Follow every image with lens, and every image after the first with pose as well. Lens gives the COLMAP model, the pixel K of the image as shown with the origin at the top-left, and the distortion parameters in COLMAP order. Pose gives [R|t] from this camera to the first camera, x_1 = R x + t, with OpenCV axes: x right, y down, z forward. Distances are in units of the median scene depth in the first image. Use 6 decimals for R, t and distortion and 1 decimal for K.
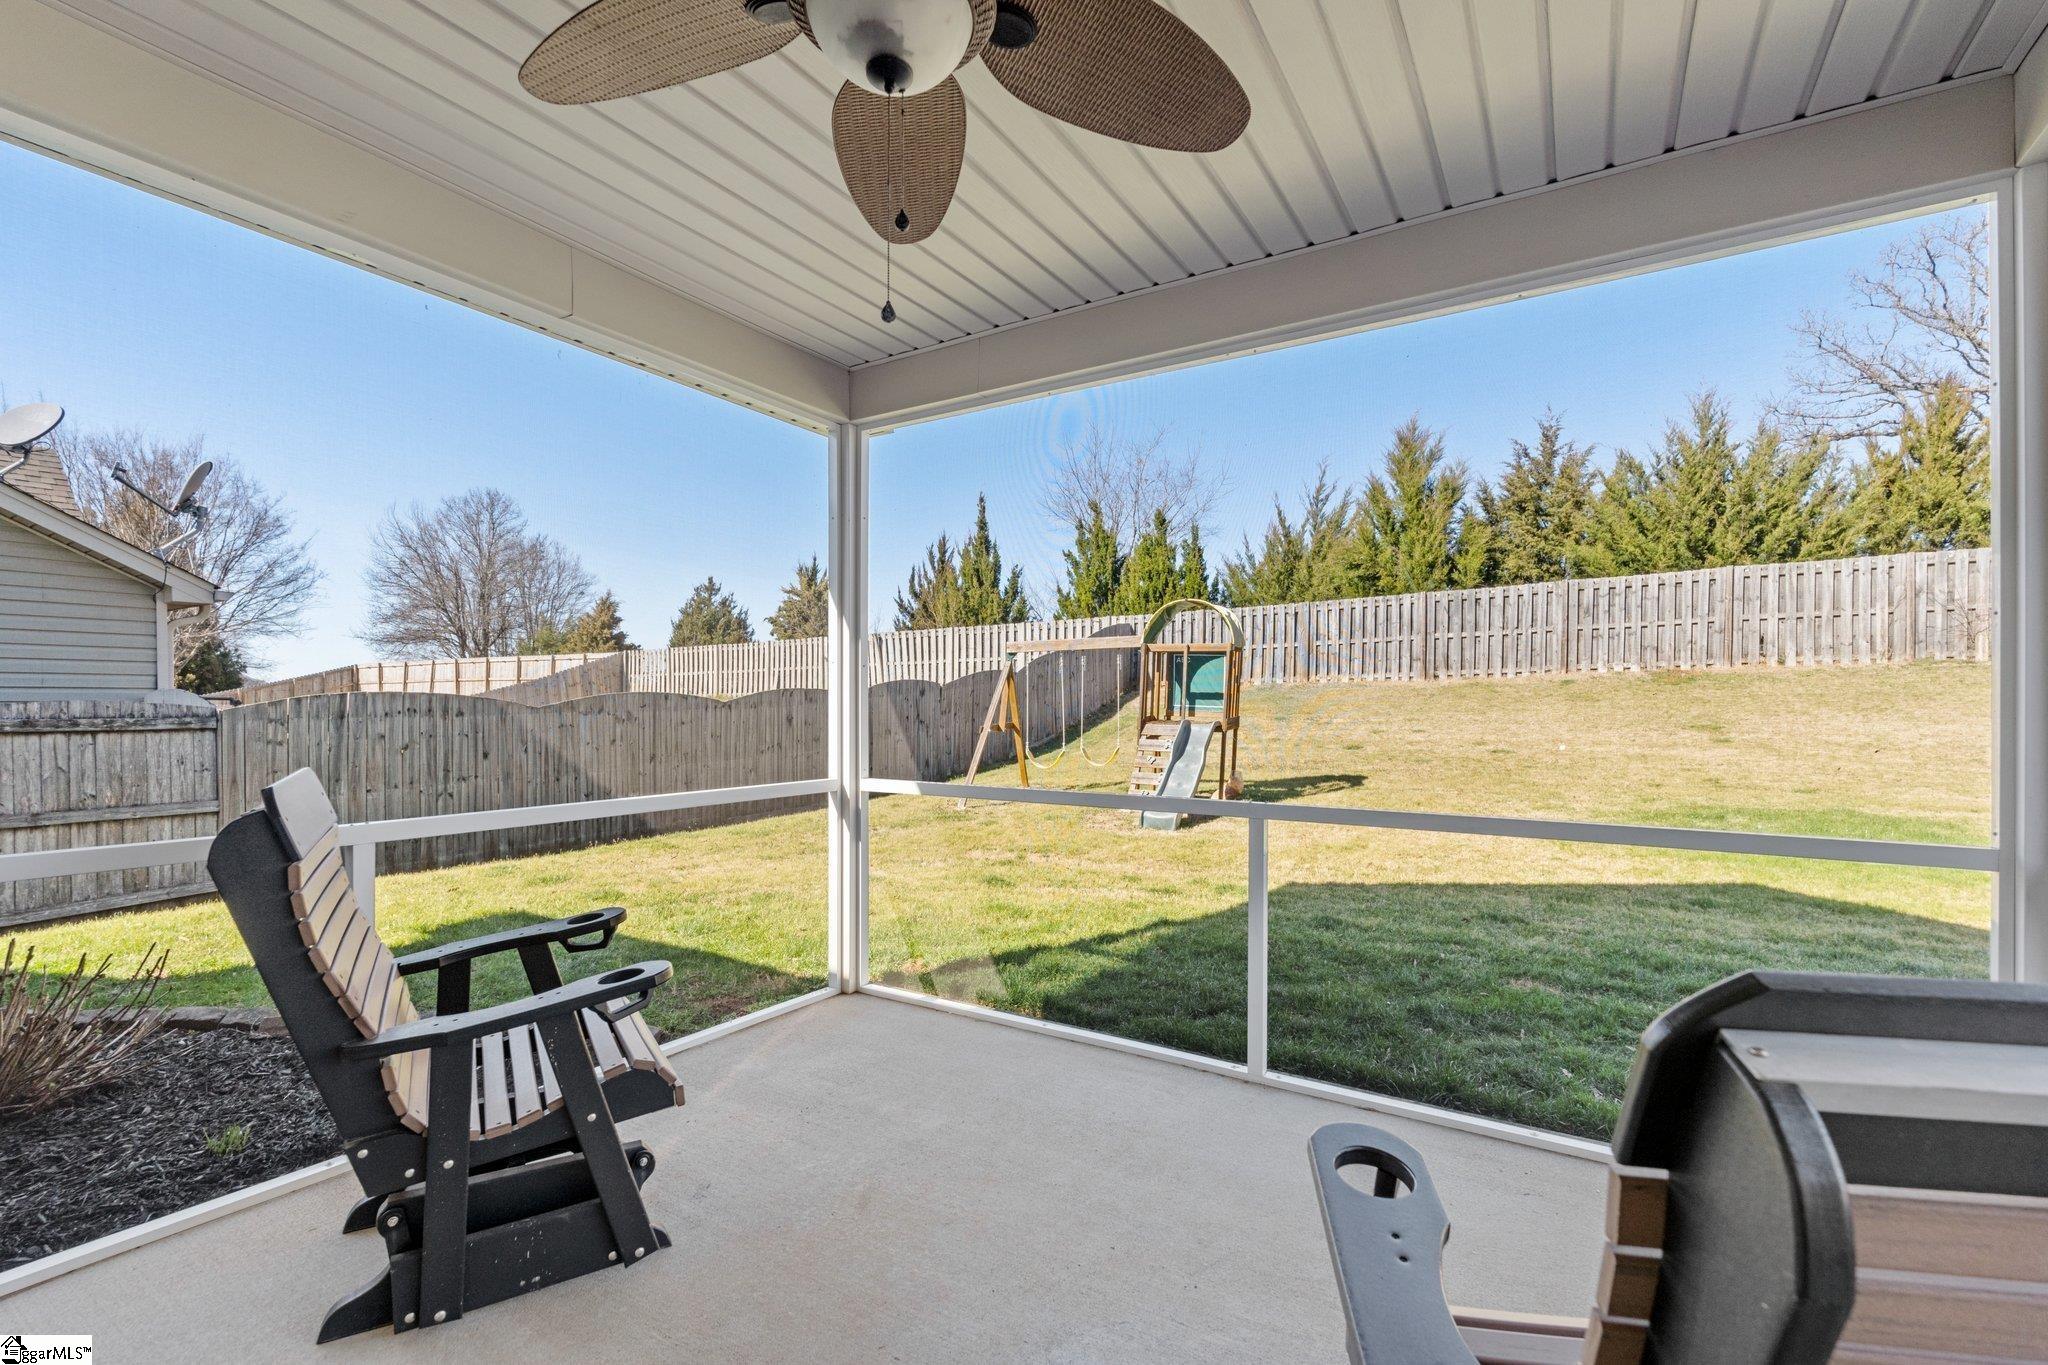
lens RADIAL K [[897.4, 0, 1030.9], [0, 897.4, 715.3], [0, 0, 1]] dist [-0.002693, -0.000273]
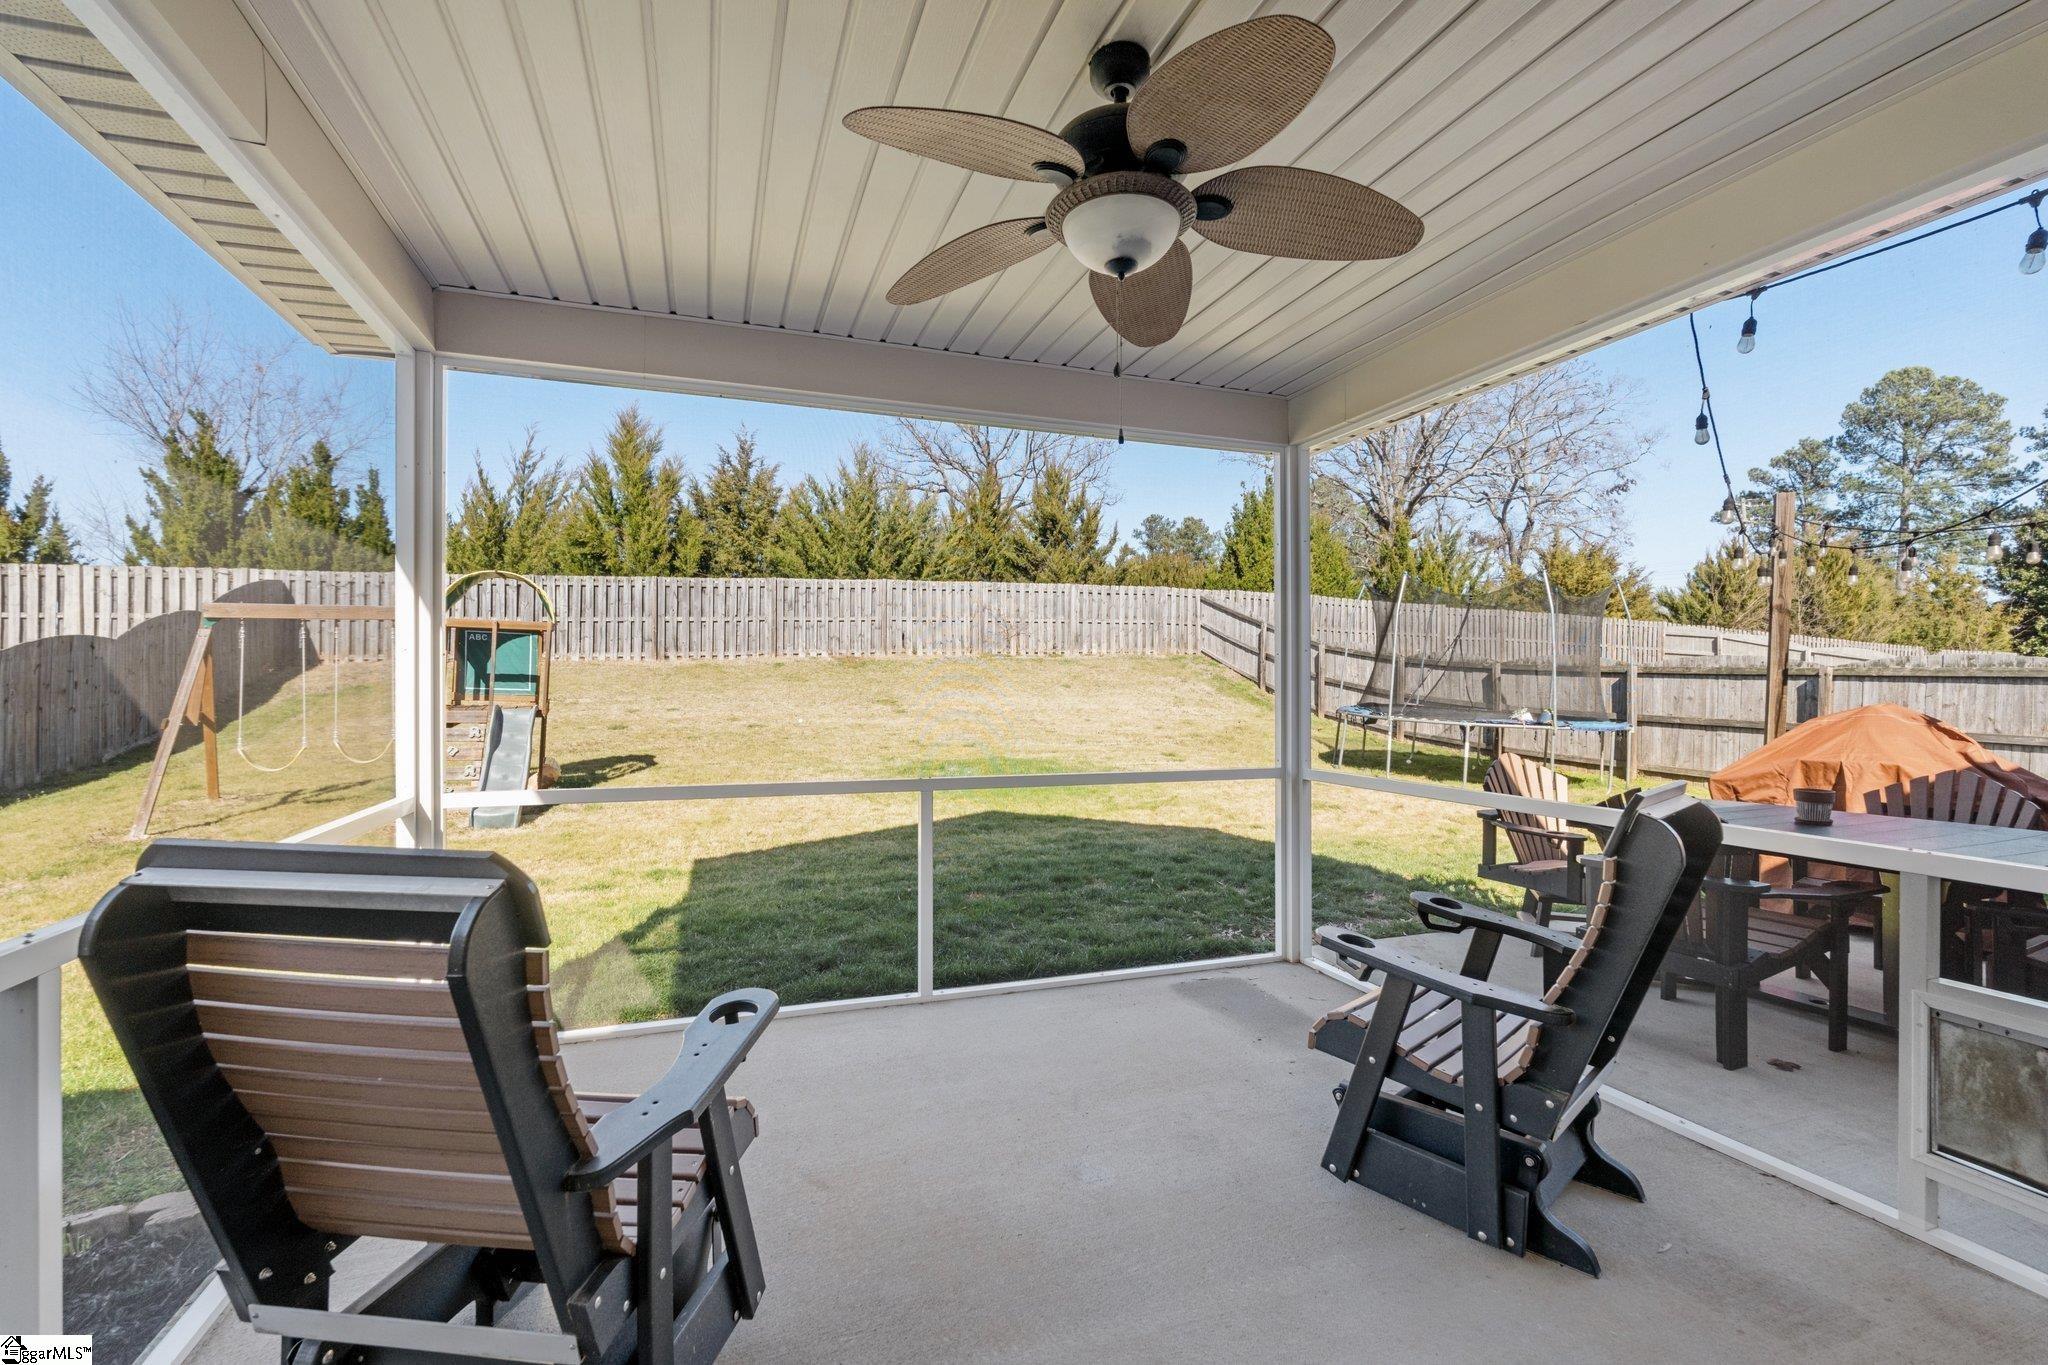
lens RADIAL K [[883.8, 0, 1020.1], [0, 883.8, 685.9], [0, 0, 1]] dist [-0.005951, -0.000889]
pose [[0.629271, -0.004112, 0.777175, -0.101533], [0.007994, 0.999967, -0.001182, -0.004873], [-0.777145, 0.006956, 0.629283, 0.019347]]
